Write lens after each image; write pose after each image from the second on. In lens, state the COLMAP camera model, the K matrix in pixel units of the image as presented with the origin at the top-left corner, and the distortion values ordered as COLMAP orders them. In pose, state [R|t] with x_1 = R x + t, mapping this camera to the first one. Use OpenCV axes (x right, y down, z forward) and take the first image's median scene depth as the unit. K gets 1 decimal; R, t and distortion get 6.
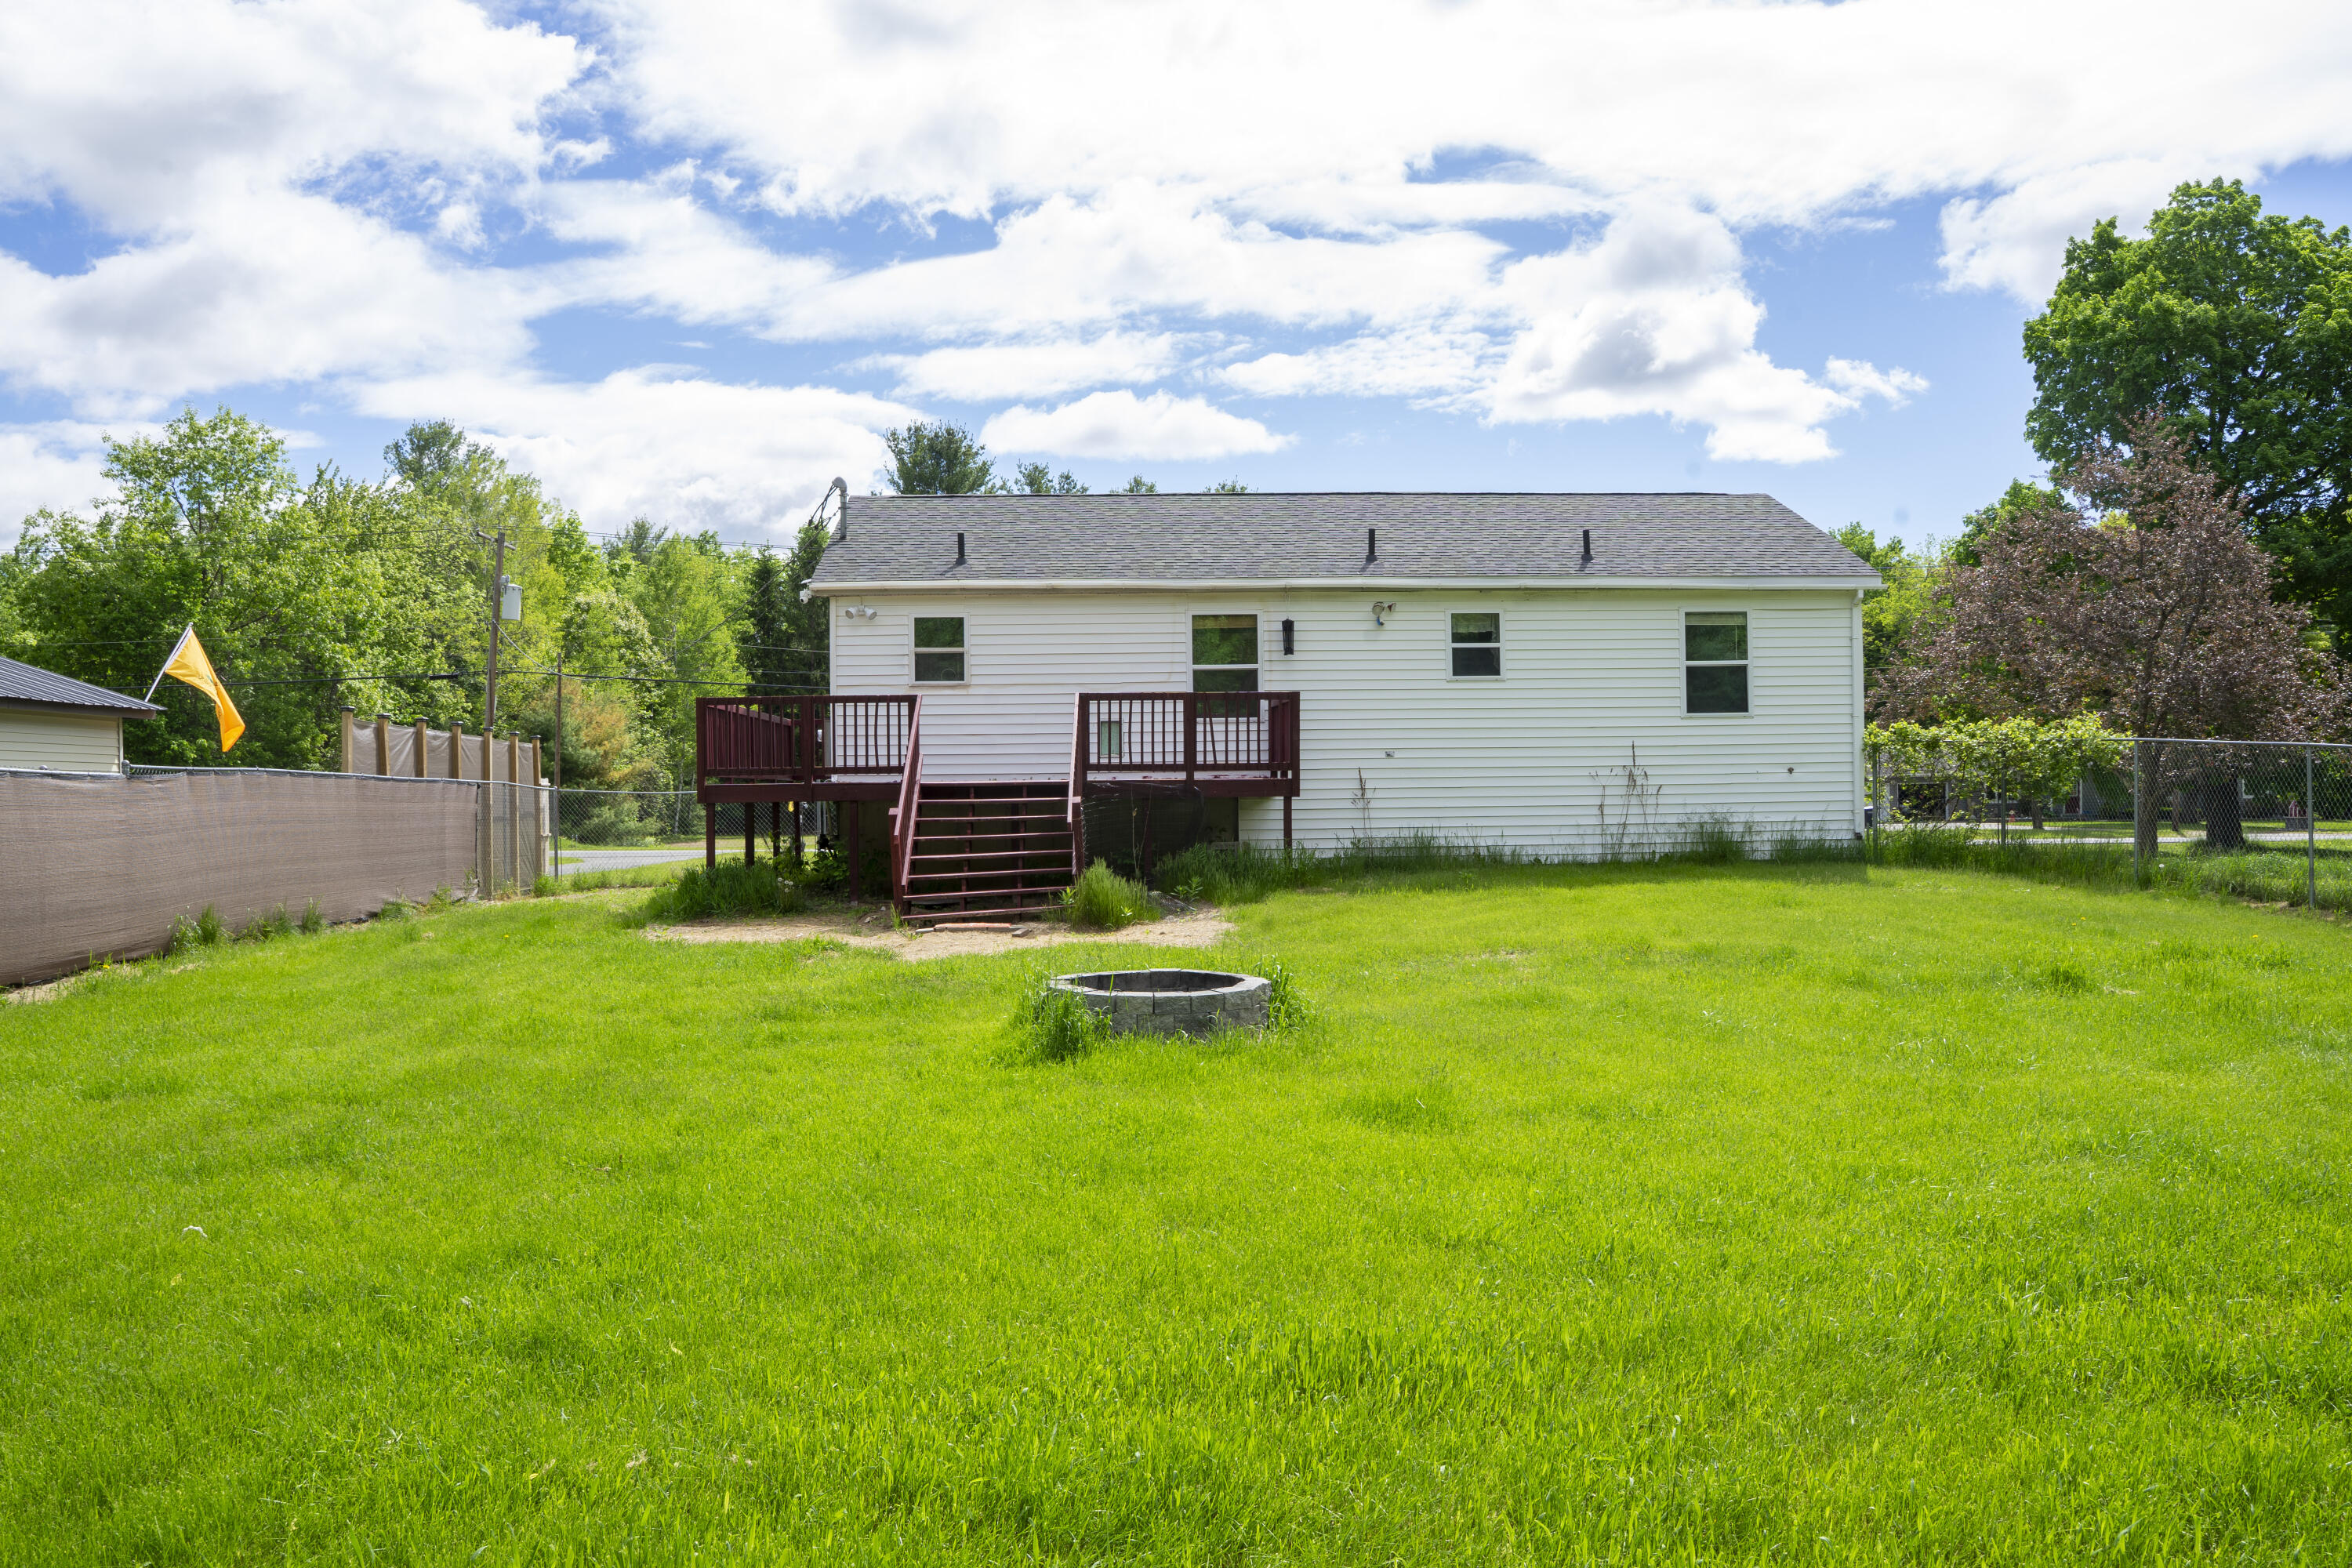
lens RADIAL K [[1949.2, 0, 1176.0], [0, 1949.2, 784.0], [0, 0, 1]] dist [-0.006439, -0.003029]
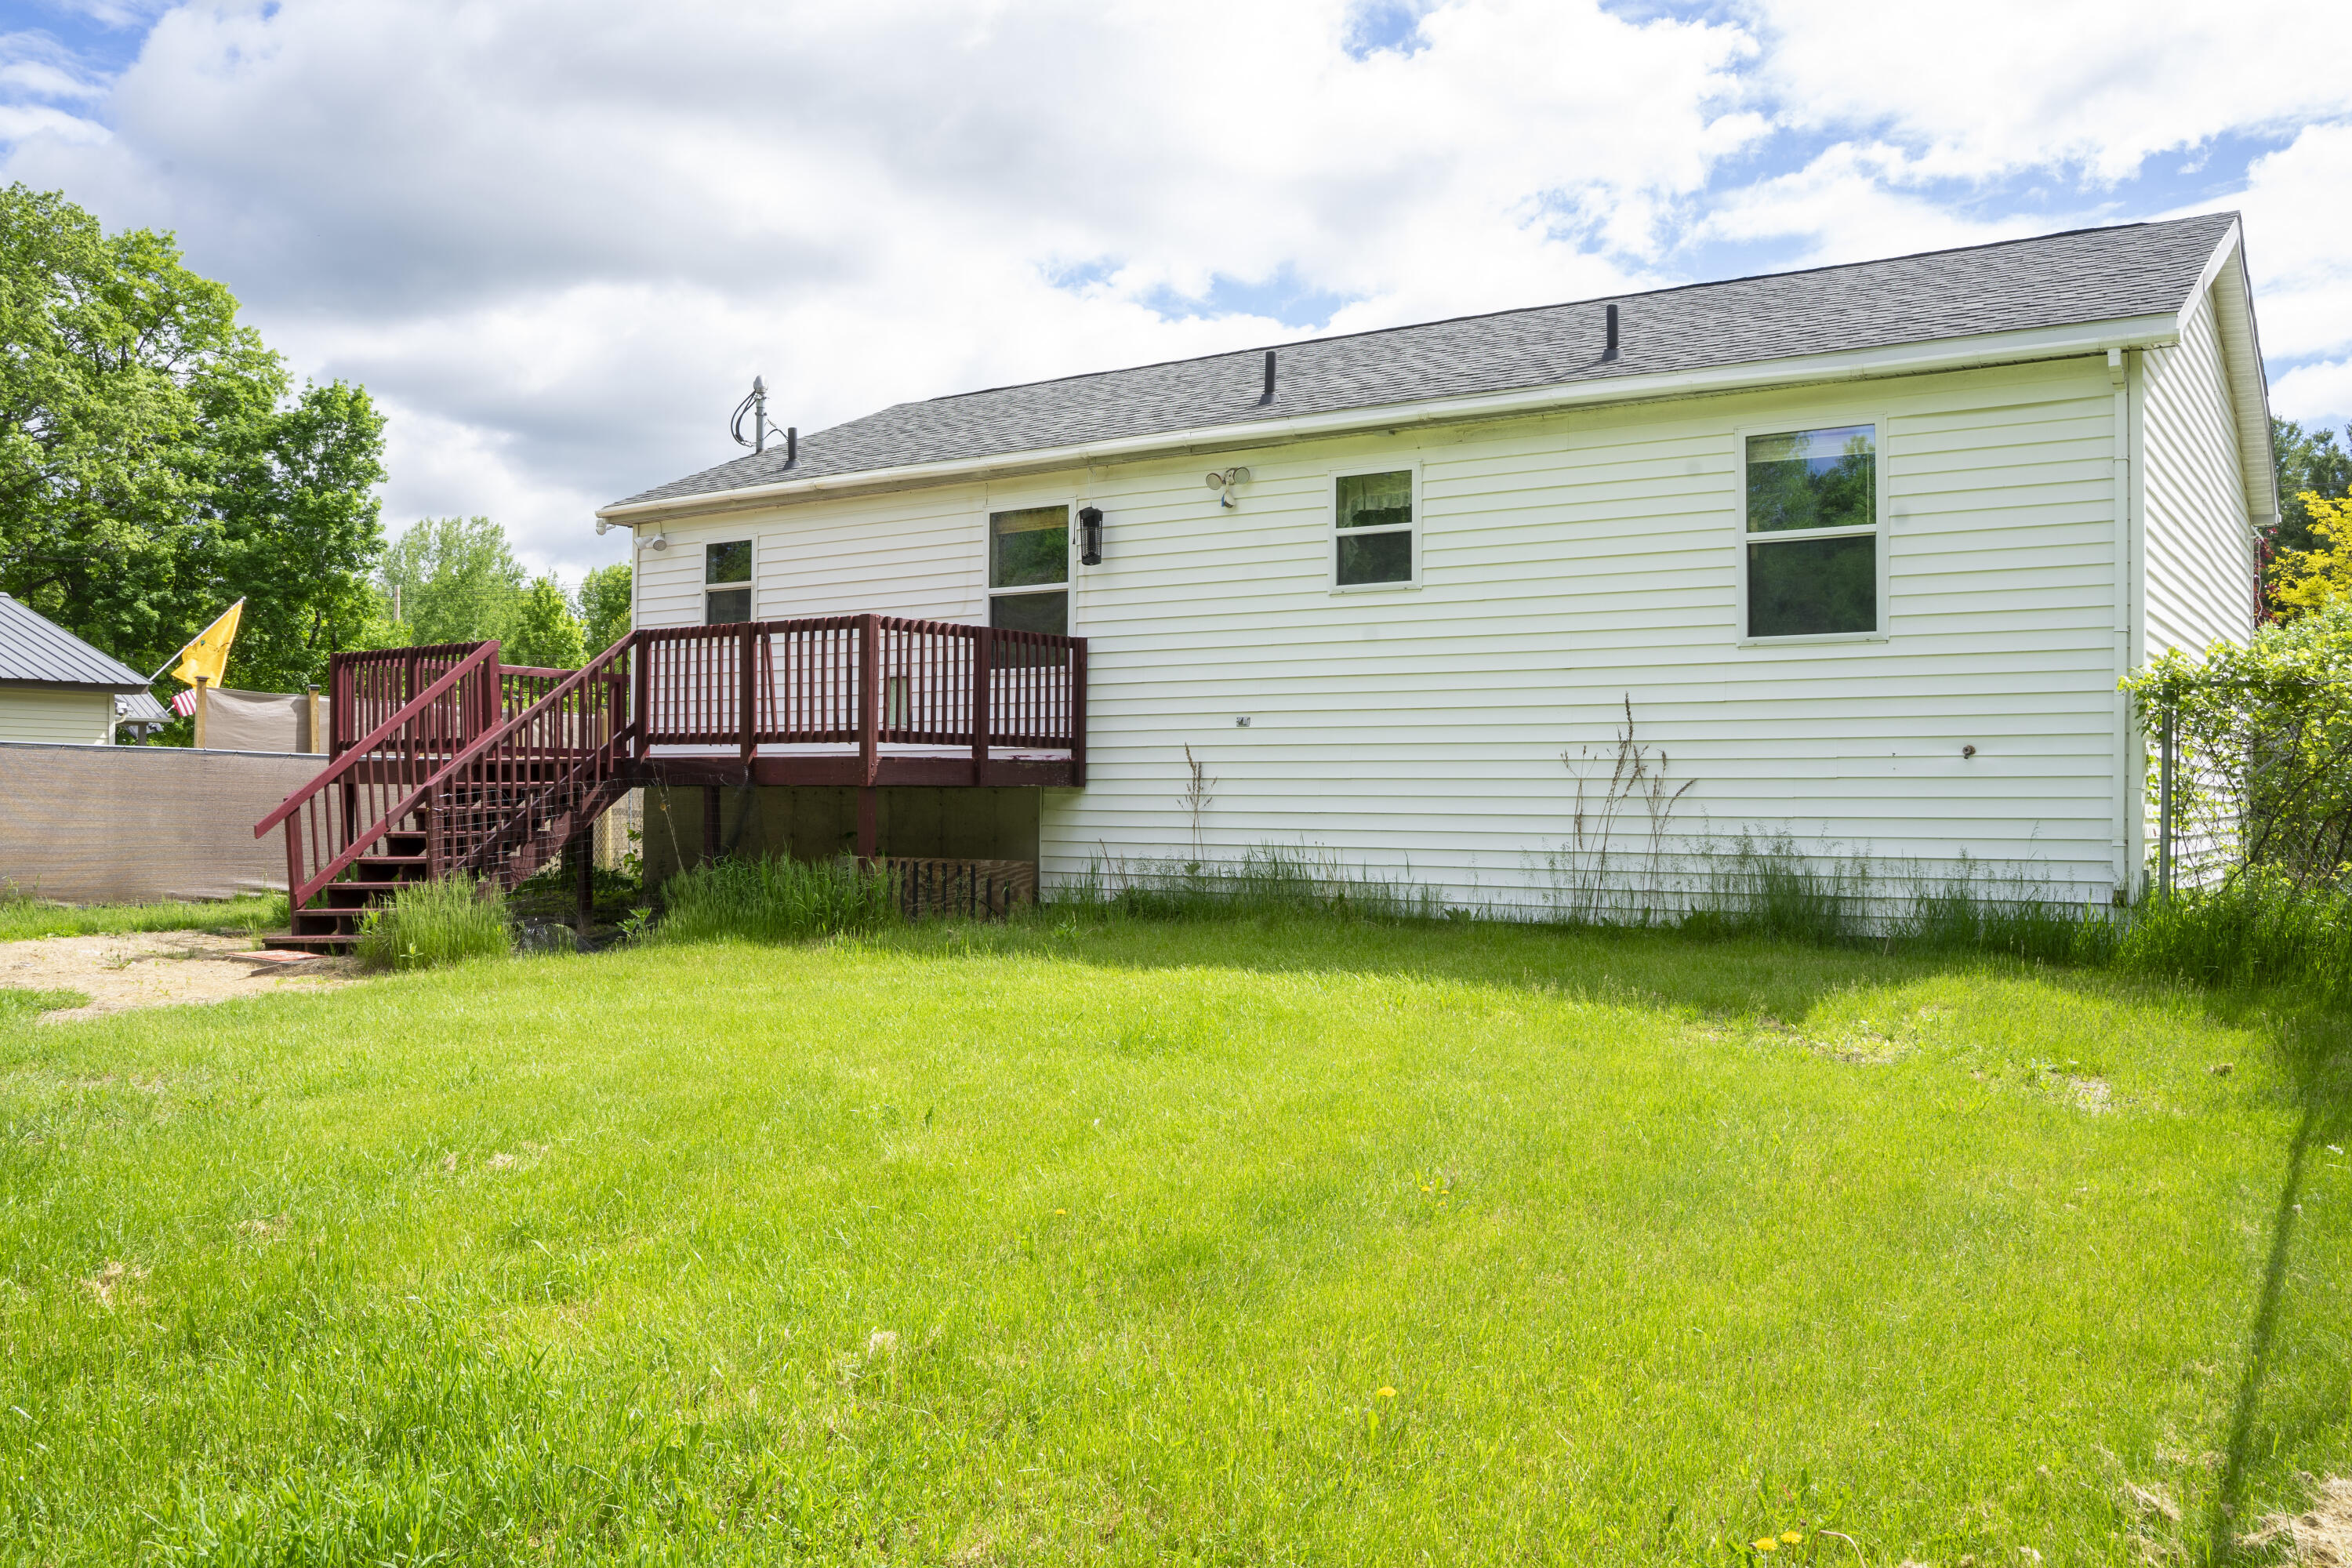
lens RADIAL K [[1898.2, 0, 1176.0], [0, 1898.2, 784.0], [0, 0, 1]] dist [-0.011045, -0.004566]
pose [[0.797881, 0.012955, -0.602676, 0.442737], [-0.015743, 0.999876, 0.000650, 0.003605], [0.602609, 0.008969, 0.797986, 0.524551]]
